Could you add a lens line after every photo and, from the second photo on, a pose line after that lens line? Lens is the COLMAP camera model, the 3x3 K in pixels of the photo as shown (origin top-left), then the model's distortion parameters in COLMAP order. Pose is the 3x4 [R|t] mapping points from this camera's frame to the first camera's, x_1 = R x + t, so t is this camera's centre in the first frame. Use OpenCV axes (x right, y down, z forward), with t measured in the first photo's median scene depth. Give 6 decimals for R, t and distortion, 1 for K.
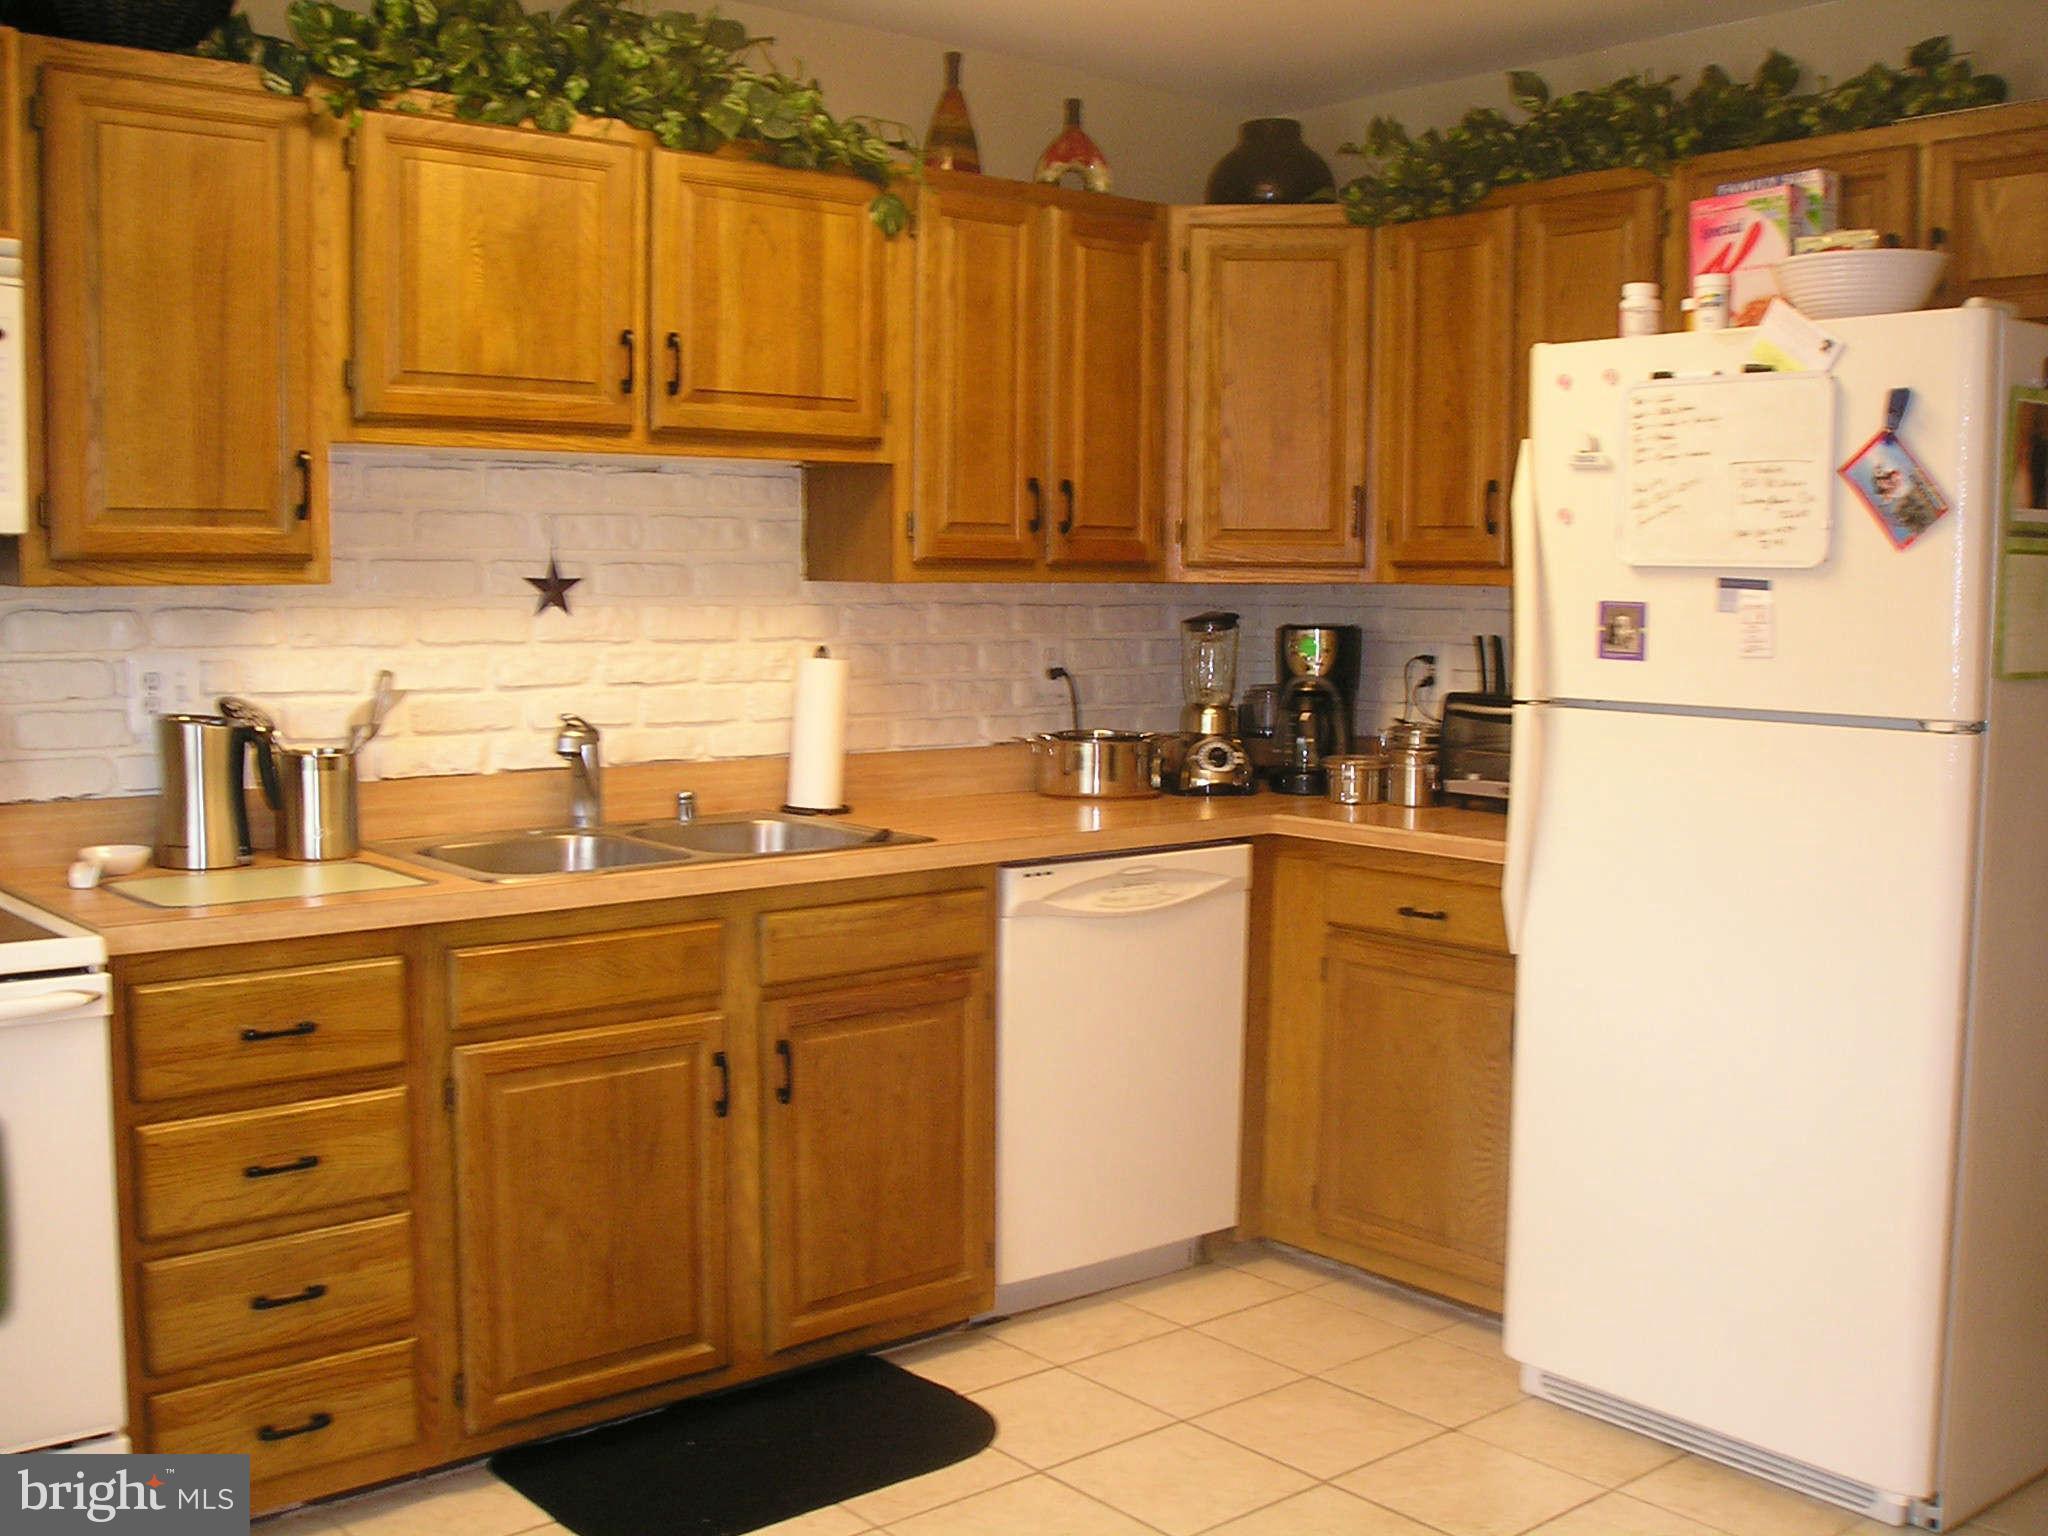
lens RADIAL K [[2095.9, 0, 1024.0], [0, 2095.9, 768.0], [0, 0, 1]] dist [-0.138666, 0.111722]
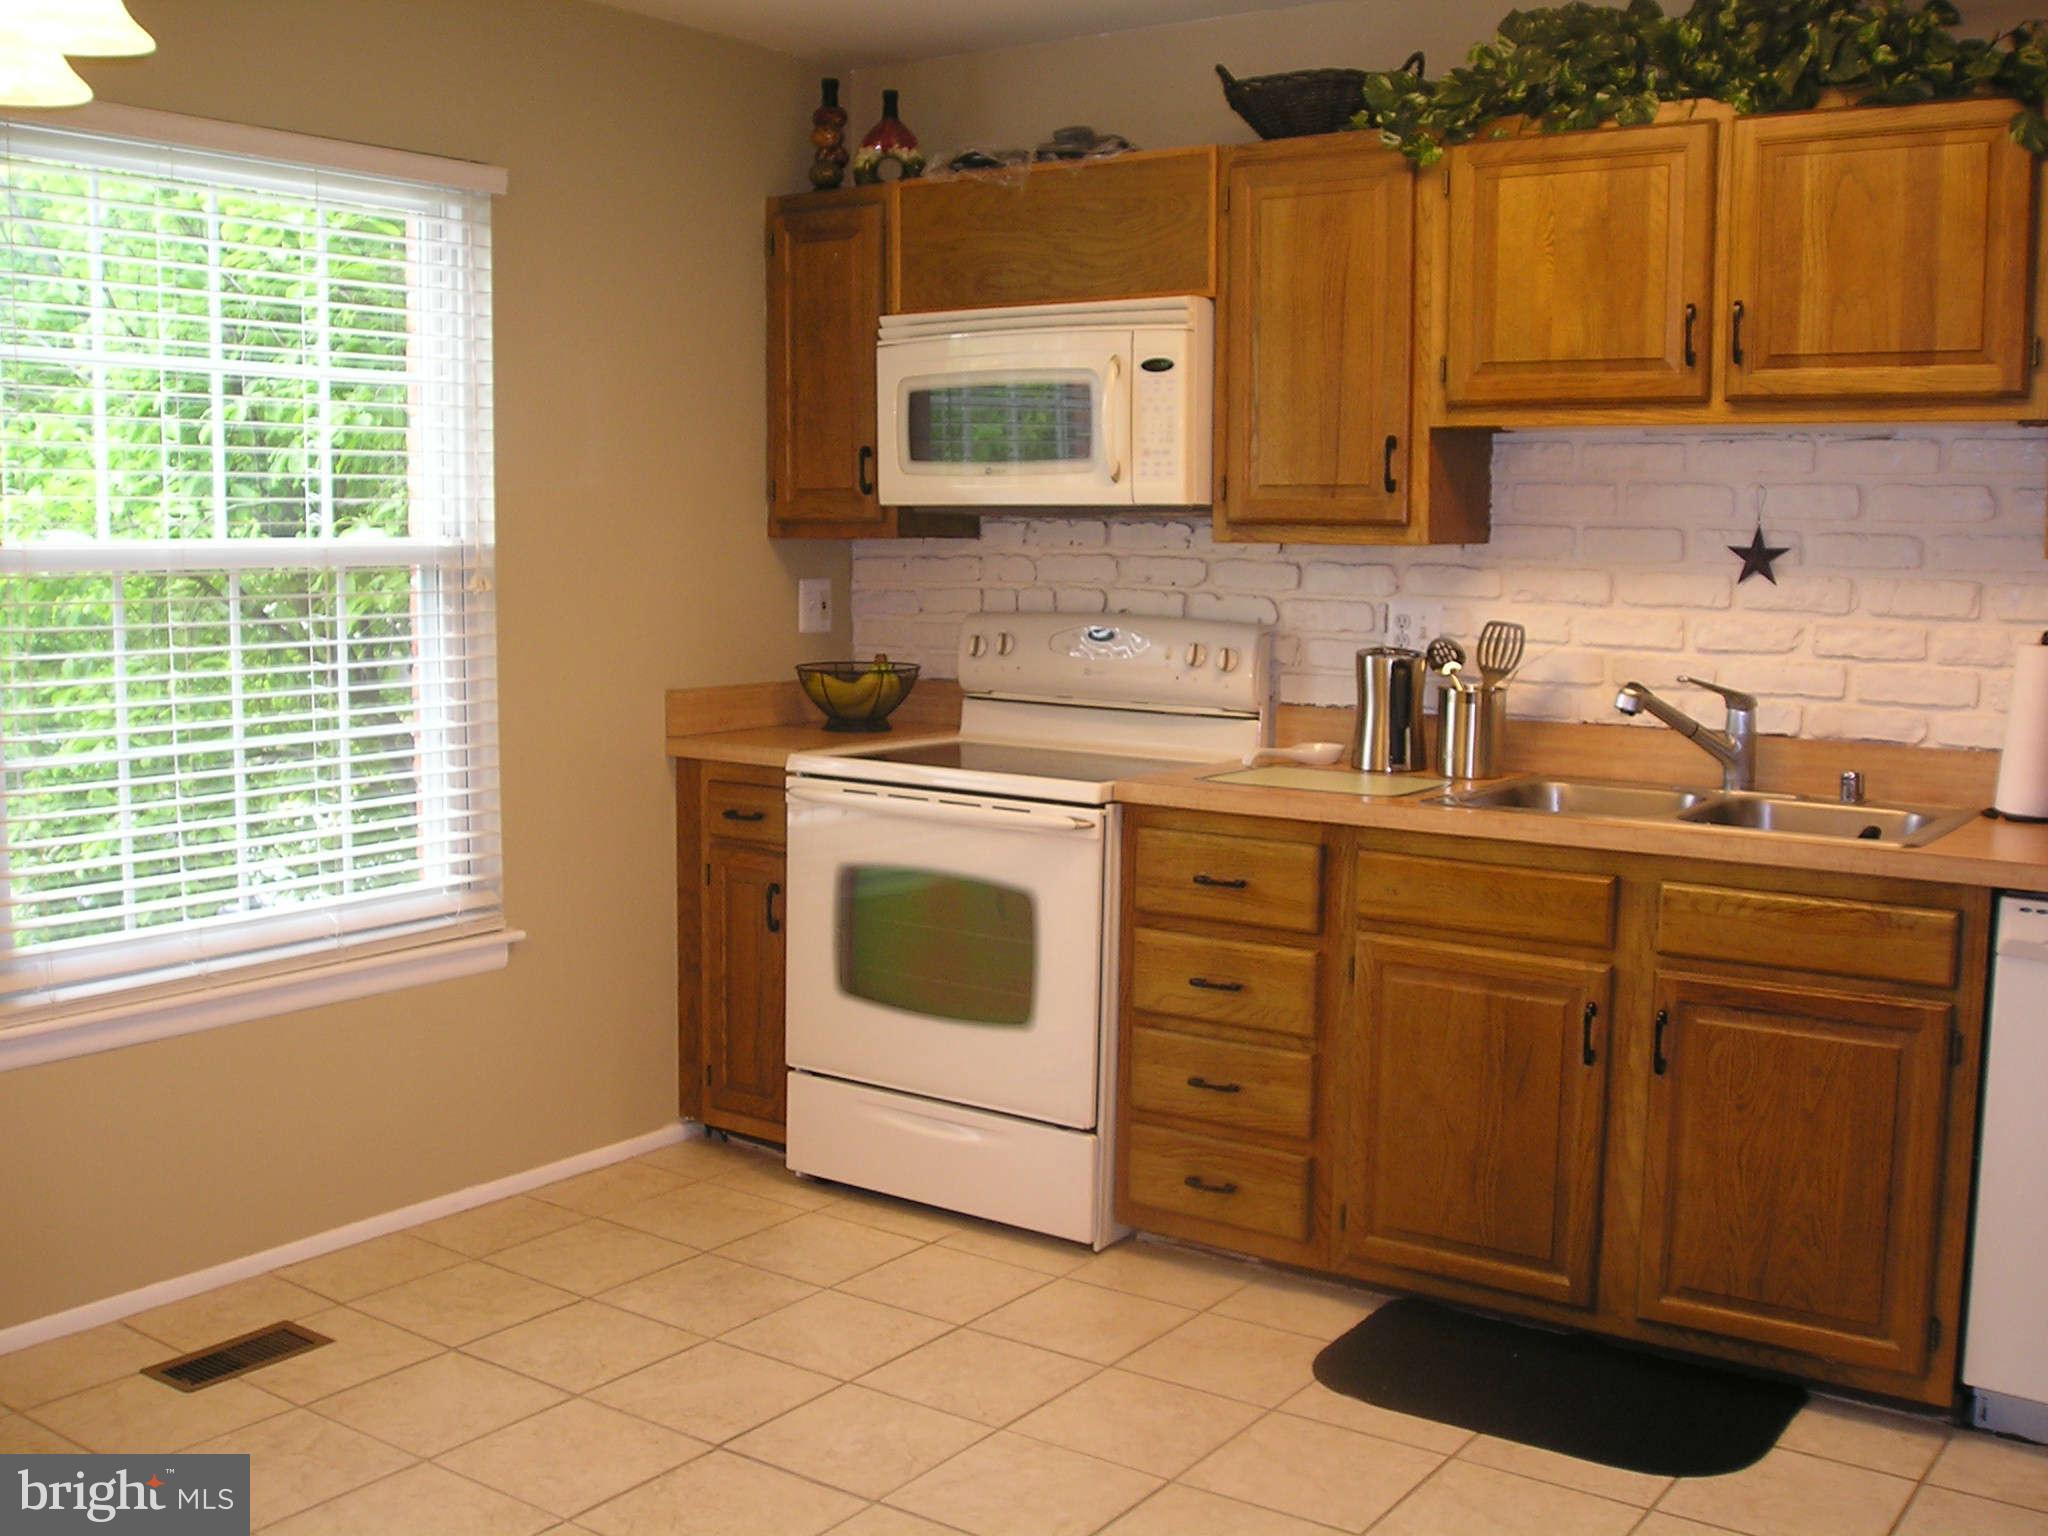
lens RADIAL K [[2095.9, 0, 1024.0], [0, 2095.9, 768.0], [0, 0, 1]] dist [-0.138666, 0.111722]
pose [[0.248598, 0.104168, -0.962989, 0.743961], [-0.098005, 0.991803, 0.081984, -0.034807], [0.963636, 0.073996, 0.256769, 0.443848]]
